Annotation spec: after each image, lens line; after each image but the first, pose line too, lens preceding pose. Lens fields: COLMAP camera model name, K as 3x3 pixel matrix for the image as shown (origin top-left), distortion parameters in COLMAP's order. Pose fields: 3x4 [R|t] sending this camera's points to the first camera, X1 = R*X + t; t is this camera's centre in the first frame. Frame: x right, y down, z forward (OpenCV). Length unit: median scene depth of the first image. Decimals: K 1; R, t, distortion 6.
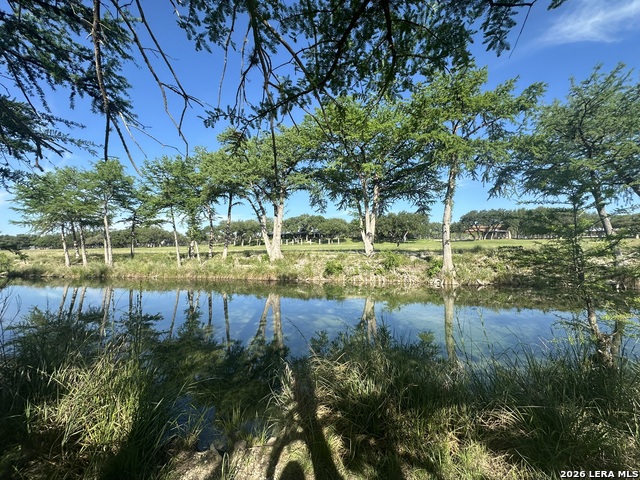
lens RADIAL K [[254.9, 0, 321.6], [0, 254.9, 238.3], [0, 0, 1]] dist [-0.001802, -0.000092]
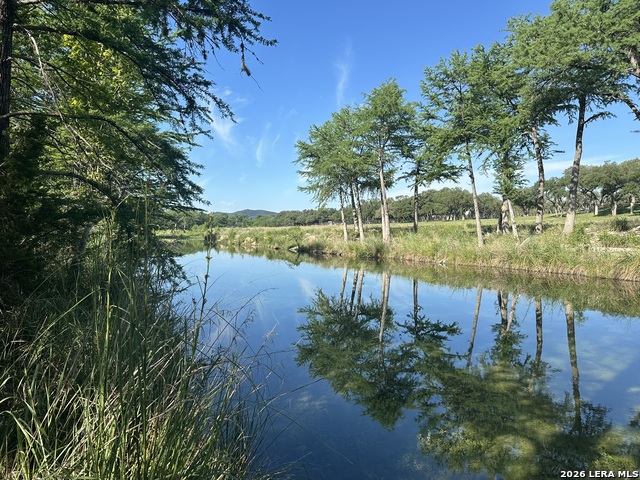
lens RADIAL K [[448.6, 0, 318.5], [0, 448.6, 242.2], [0, 0, 1]] dist [0.042517, -0.051332]
pose [[0.636400, 0.025837, -0.770926, -0.020898], [0.036725, 0.997291, 0.063740, 0.026434], [0.770484, -0.068877, 0.633727, 0.100029]]
